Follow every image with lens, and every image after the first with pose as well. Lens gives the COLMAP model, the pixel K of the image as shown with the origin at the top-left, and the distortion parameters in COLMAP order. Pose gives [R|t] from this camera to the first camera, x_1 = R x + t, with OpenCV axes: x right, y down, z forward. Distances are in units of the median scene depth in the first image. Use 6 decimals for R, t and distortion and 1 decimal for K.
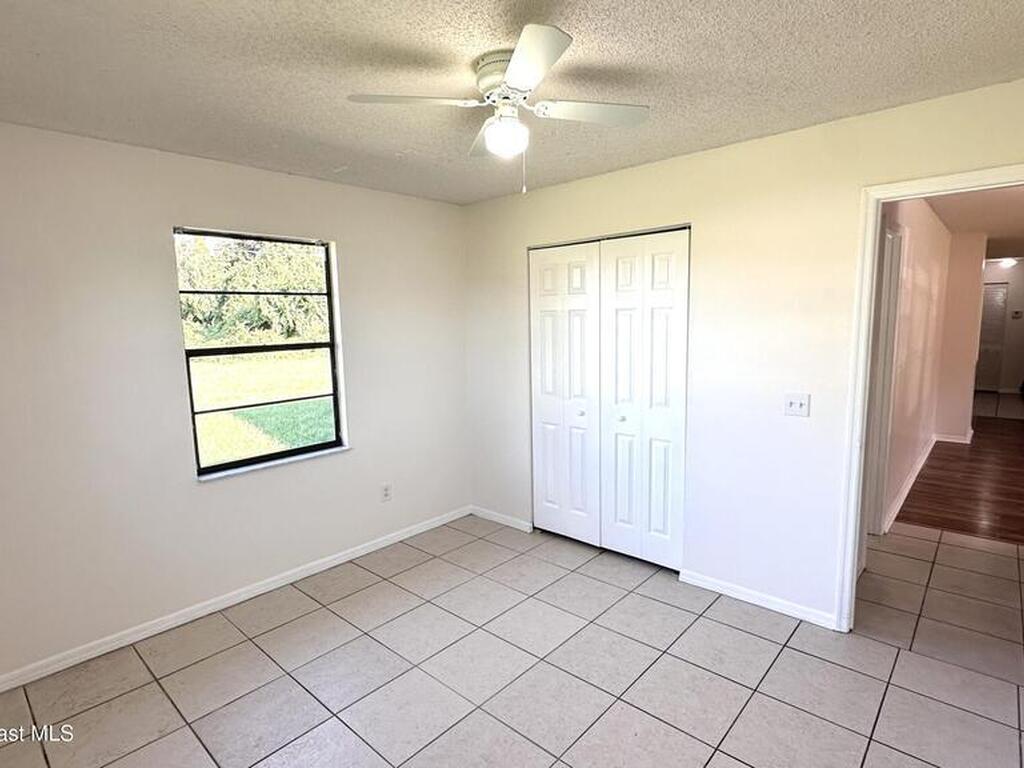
lens RADIAL K [[544.6, 0, 512.9], [0, 544.6, 384.7], [0, 0, 1]] dist [-0.004078, 0.000237]
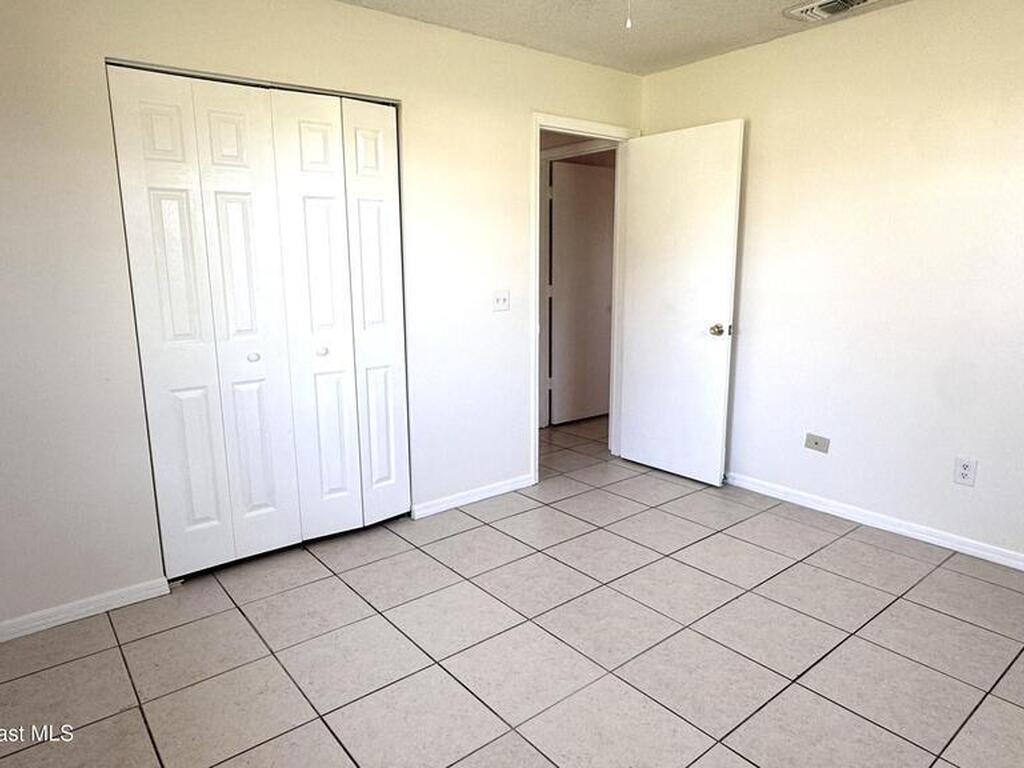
lens RADIAL K [[651.5, 0, 511.7], [0, 651.5, 387.7], [0, 0, 1]] dist [-0.005100, -0.001021]
pose [[0.159966, -0.171822, 0.972054, -0.643514], [0.127404, 0.980092, 0.152276, 0.009702], [-0.978866, 0.099485, 0.178672, 0.626442]]
